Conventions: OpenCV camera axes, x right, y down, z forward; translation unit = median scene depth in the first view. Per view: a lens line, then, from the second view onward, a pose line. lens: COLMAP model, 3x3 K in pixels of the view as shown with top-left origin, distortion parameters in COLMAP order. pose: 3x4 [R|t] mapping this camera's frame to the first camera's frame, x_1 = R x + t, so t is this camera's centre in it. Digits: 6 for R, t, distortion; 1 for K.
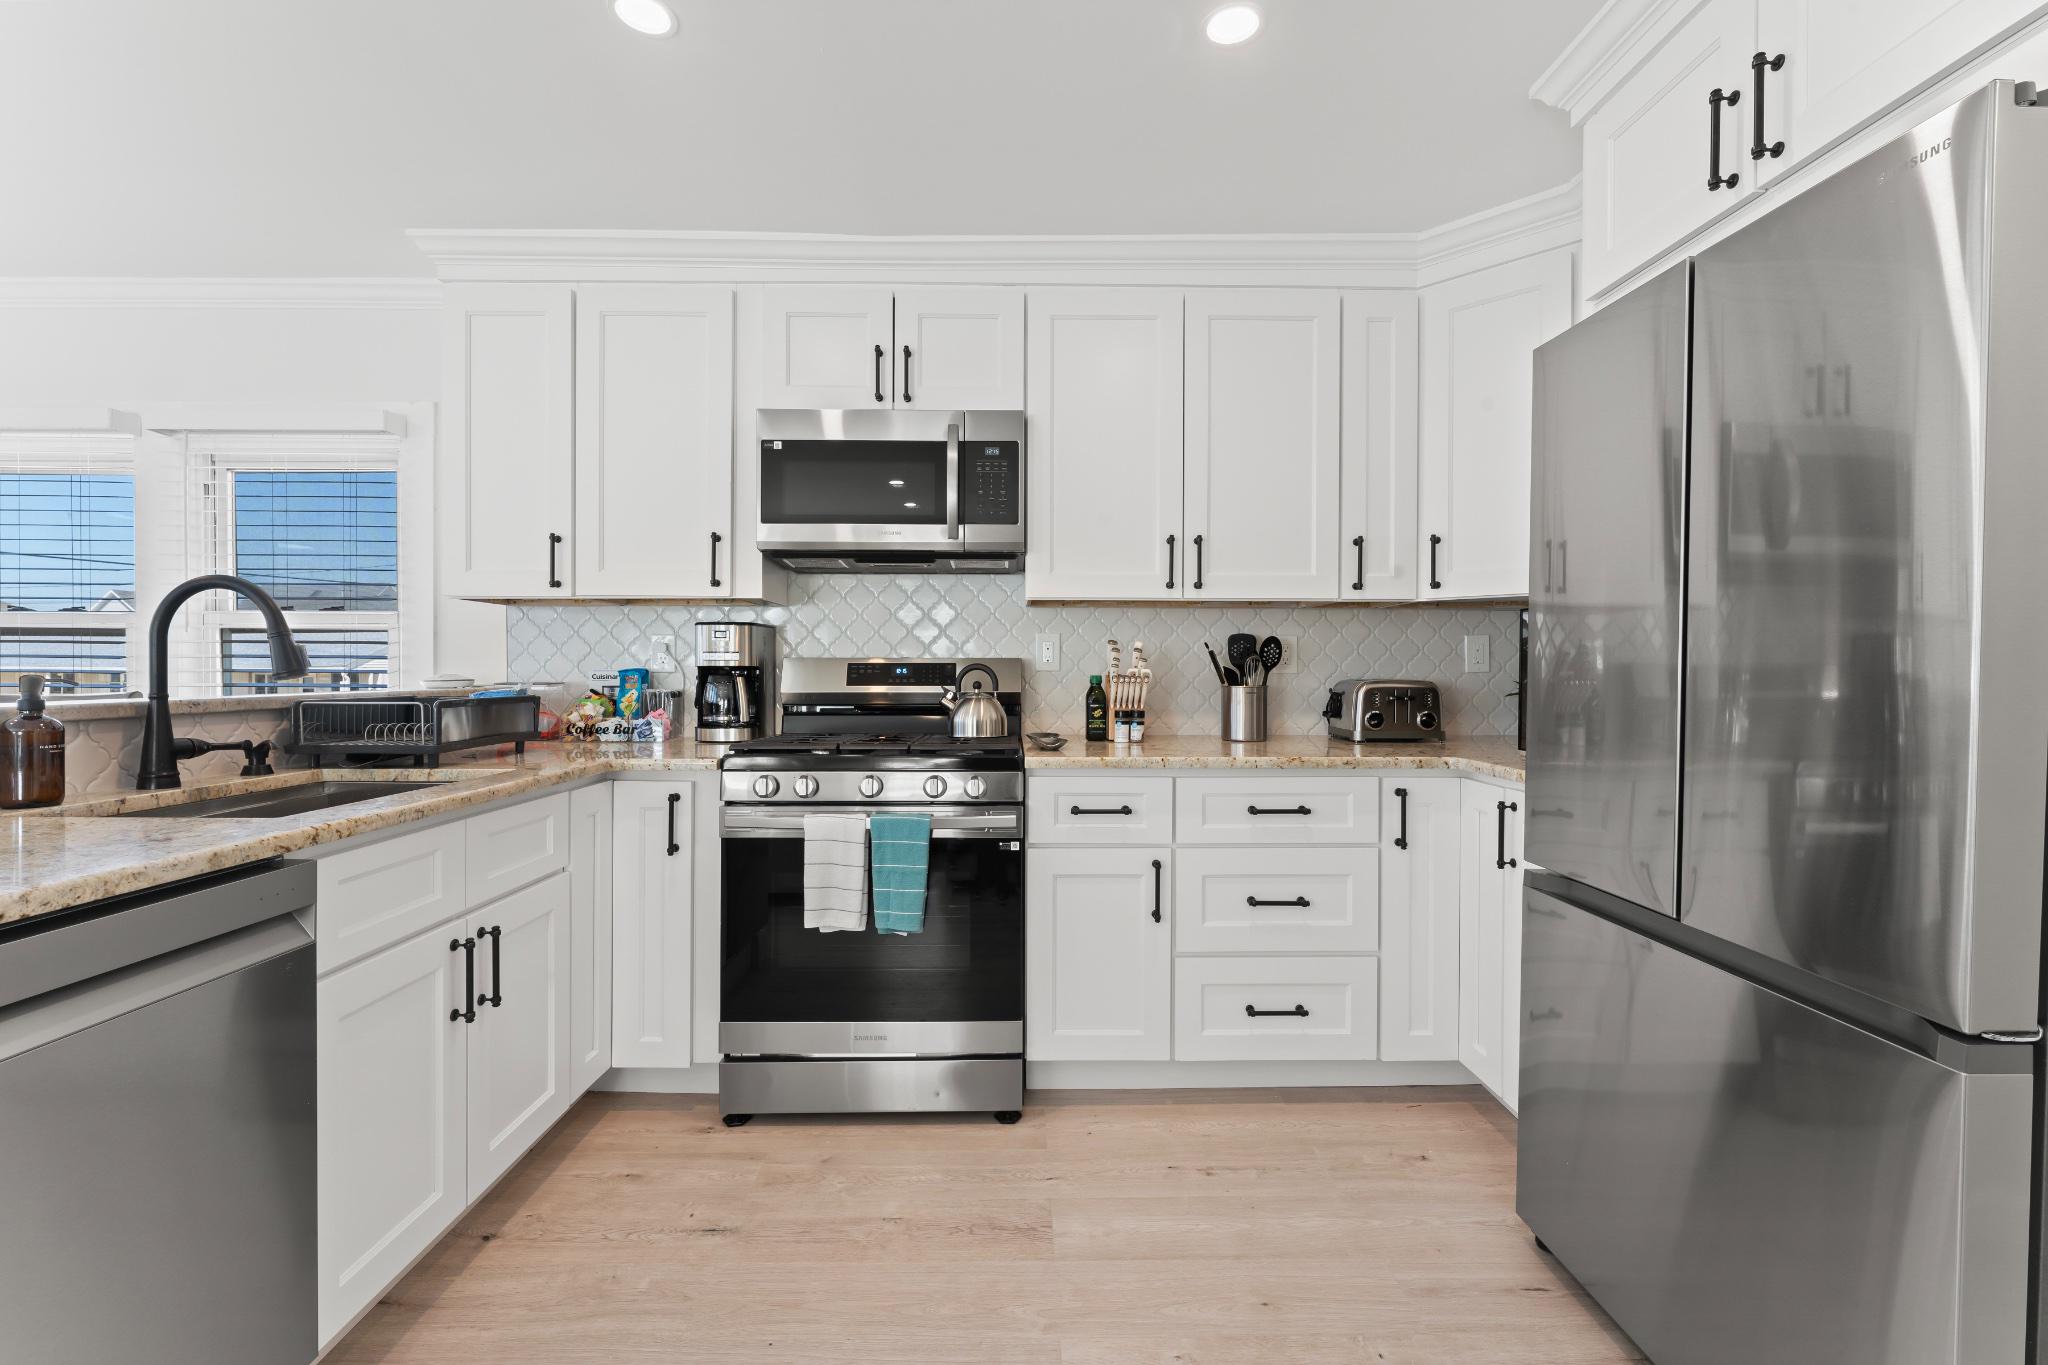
lens RADIAL K [[875.5, 0, 1020.9], [0, 875.5, 673.7], [0, 0, 1]] dist [-0.001553, -0.000250]
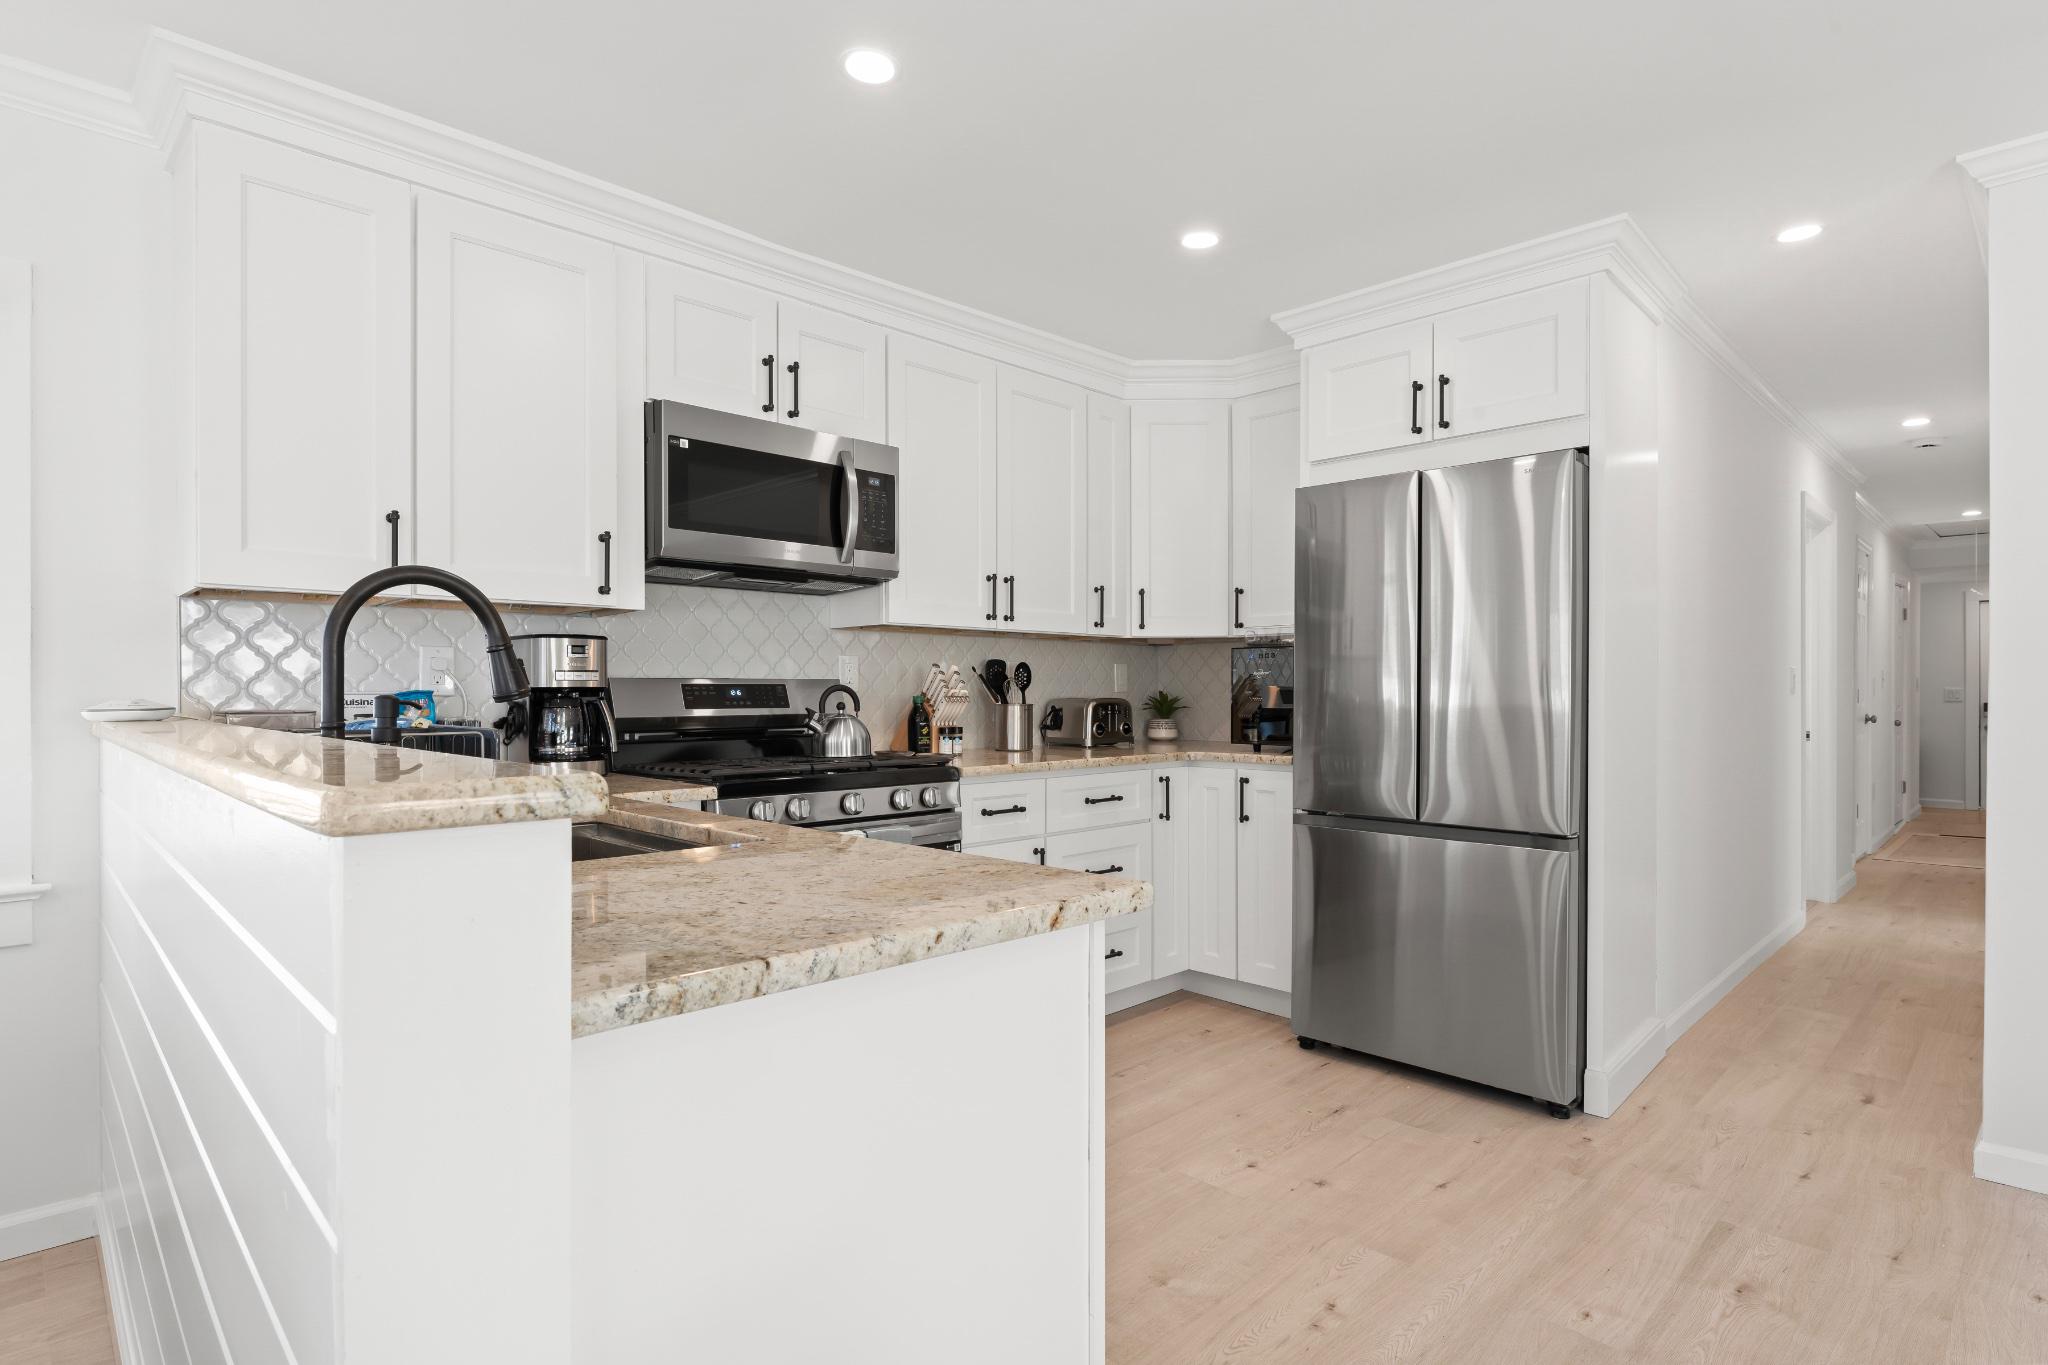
lens RADIAL K [[1047.4, 0, 1021.2], [0, 1047.4, 690.1], [0, 0, 1]] dist [0.000043, -0.000269]
pose [[0.720217, -0.002232, 0.693745, -0.772651], [0.008185, 0.999953, -0.005281, 0.002836], [-0.693700, 0.009482, 0.720201, -0.020350]]
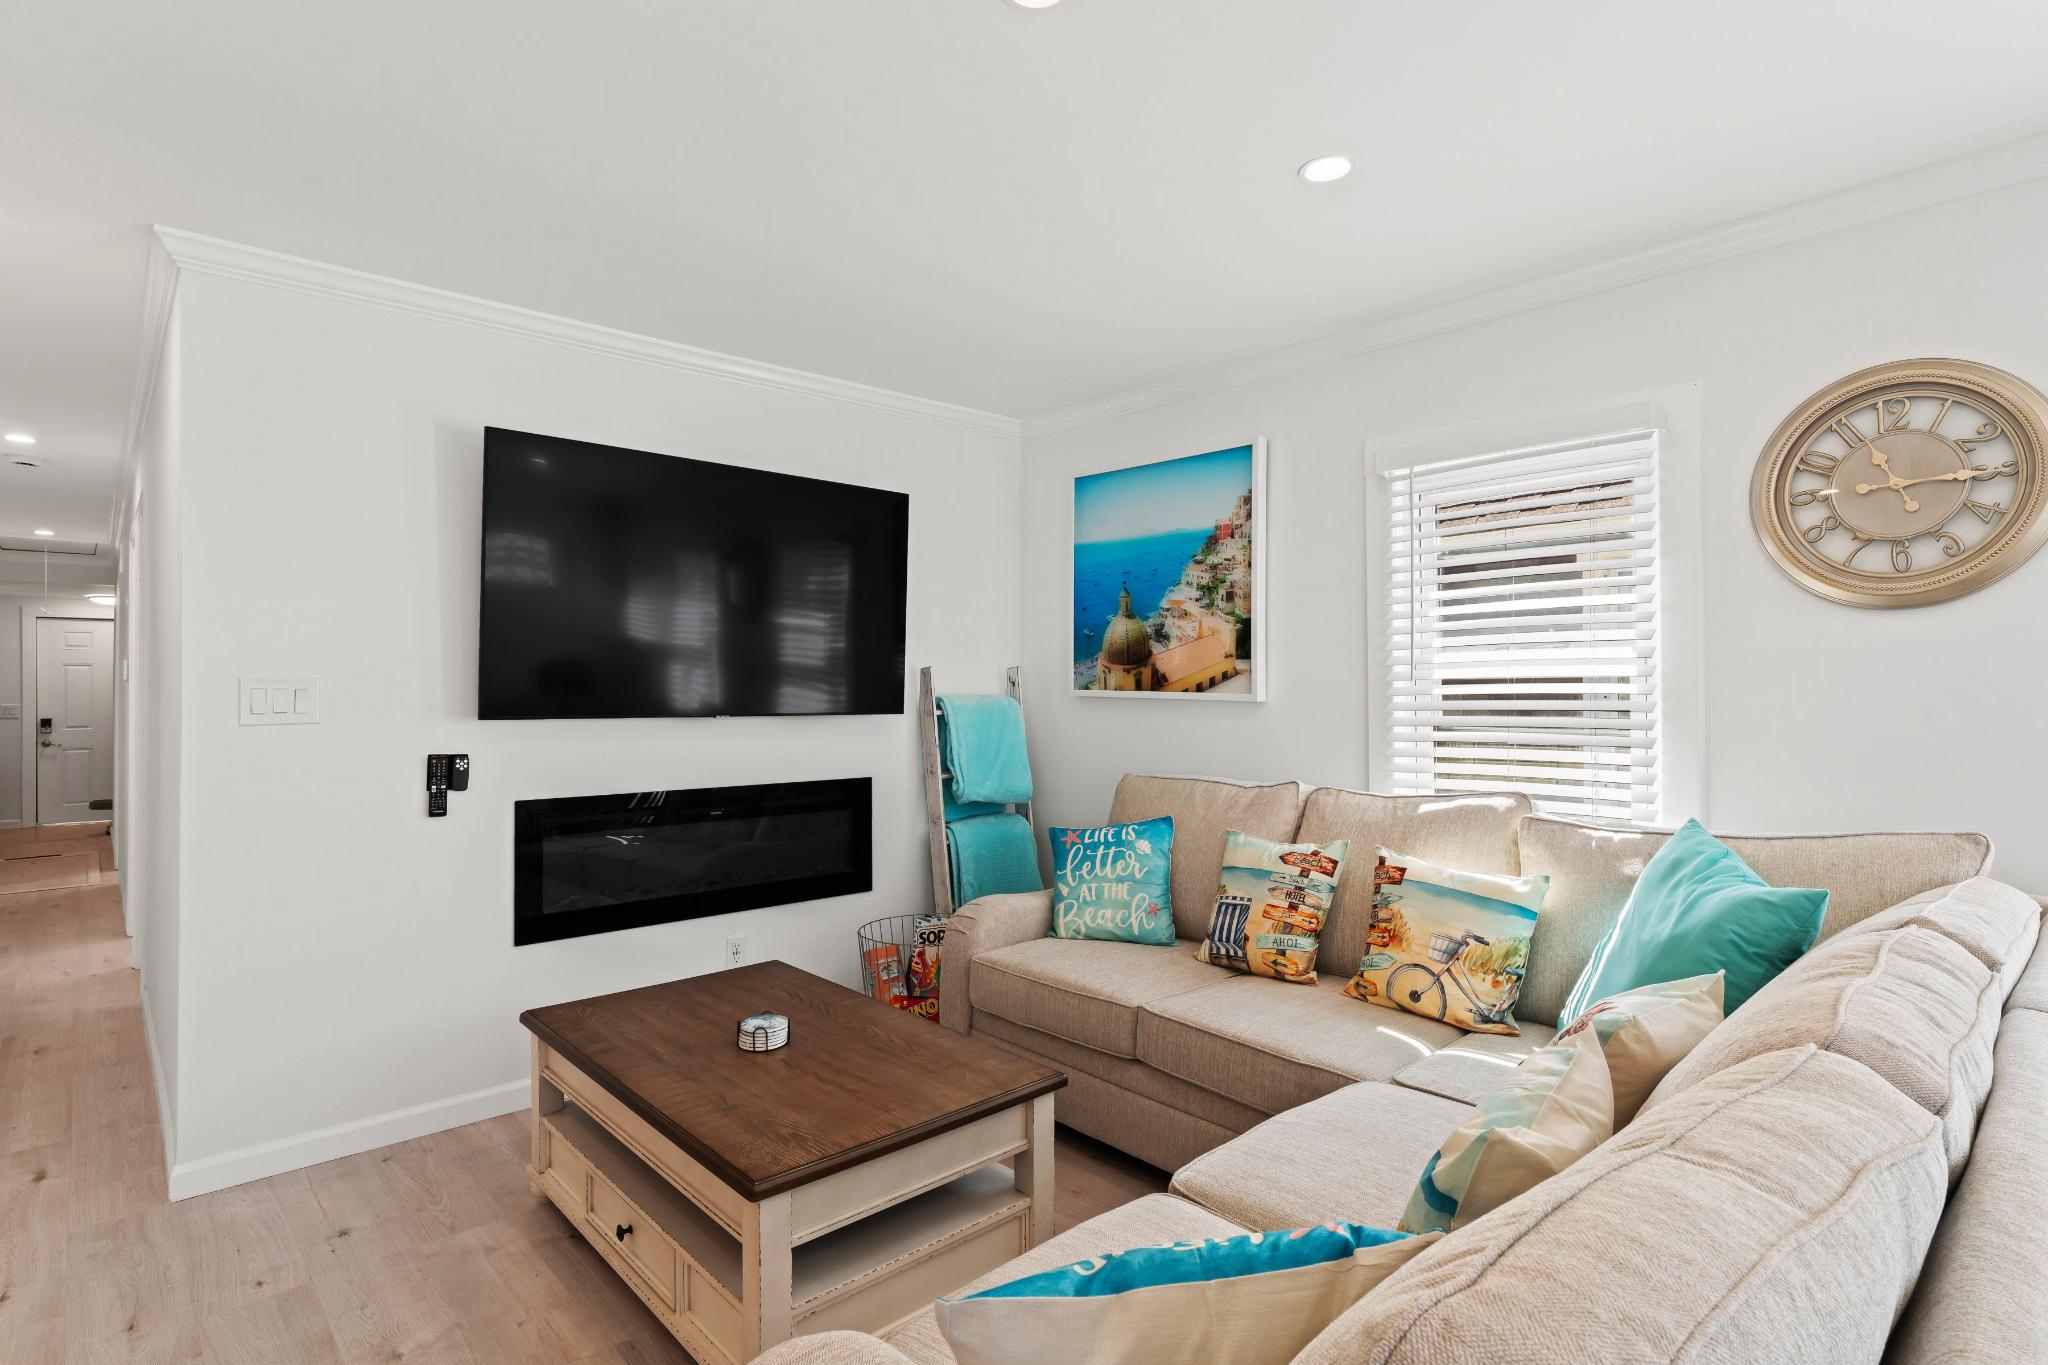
lens RADIAL K [[1016.4, 0, 1024.0], [0, 1016.4, 682.5], [0, 0, 1]] dist [-0.001778, -0.000431]
pose [[-0.668379, 0.006404, 0.743793, -0.753765], [0.012890, 0.999912, 0.002974, -0.042170], [-0.743709, 0.011575, -0.668404, 0.108842]]
